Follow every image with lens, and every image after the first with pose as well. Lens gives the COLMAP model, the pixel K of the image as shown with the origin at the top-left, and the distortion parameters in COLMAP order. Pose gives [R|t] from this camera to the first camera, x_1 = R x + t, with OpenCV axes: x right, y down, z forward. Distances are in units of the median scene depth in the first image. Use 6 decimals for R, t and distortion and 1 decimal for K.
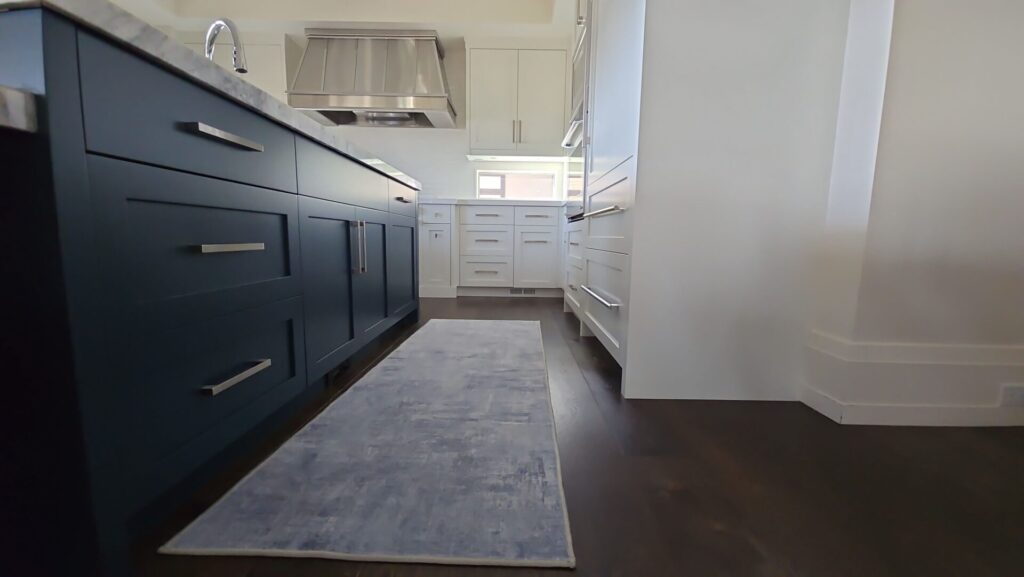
lens RADIAL K [[408.5, 0, 512.0], [0, 408.5, 288.5], [0, 0, 1]] dist [0.032033, -0.020491]
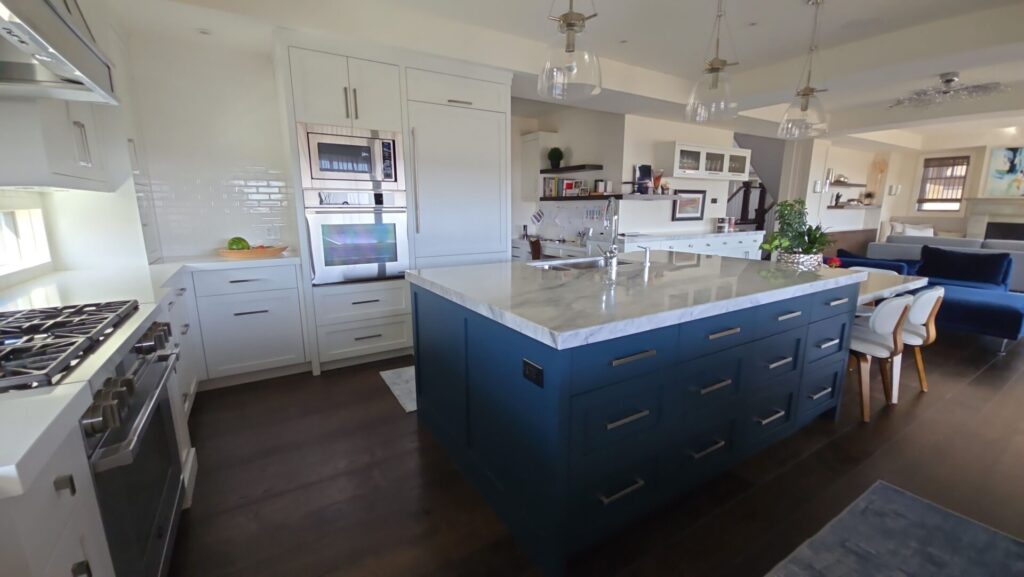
lens RADIAL K [[408.5, 0, 512.0], [0, 408.5, 288.5], [0, 0, 1]] dist [0.032033, -0.020491]
pose [[-0.539928, -0.177061, 0.822877, -0.276447], [0.100636, 0.957032, 0.271960, -0.768986], [-0.835673, 0.229650, -0.498910, 2.059613]]
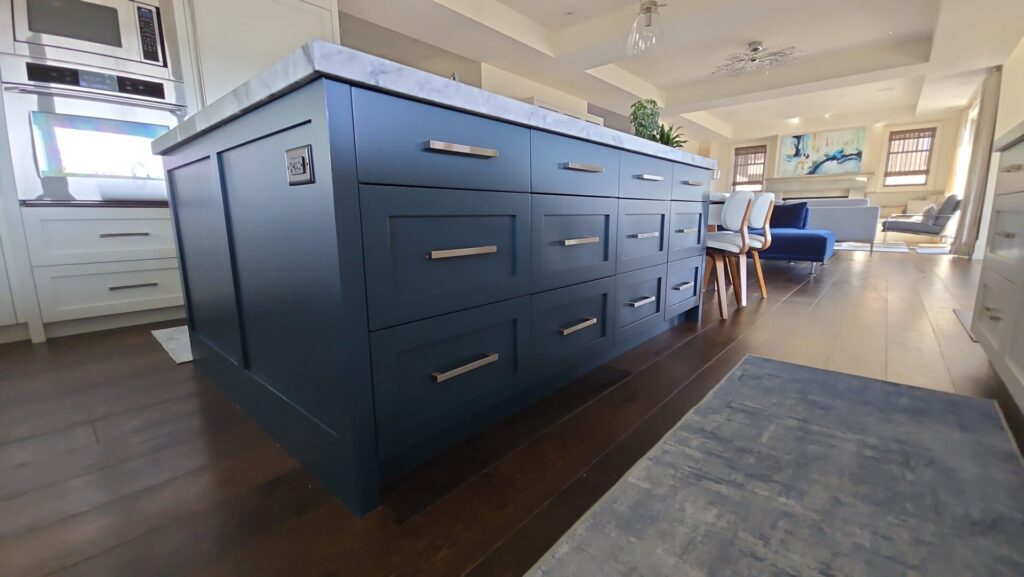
lens RADIAL K [[408.5, 0, 512.0], [0, 408.5, 288.5], [0, 0, 1]] dist [0.032033, -0.020491]
pose [[-0.759053, -0.117548, 0.640329, -0.162548], [0.085379, 0.957096, 0.276907, -0.283705], [-0.645407, 0.264858, -0.716450, 1.853772]]
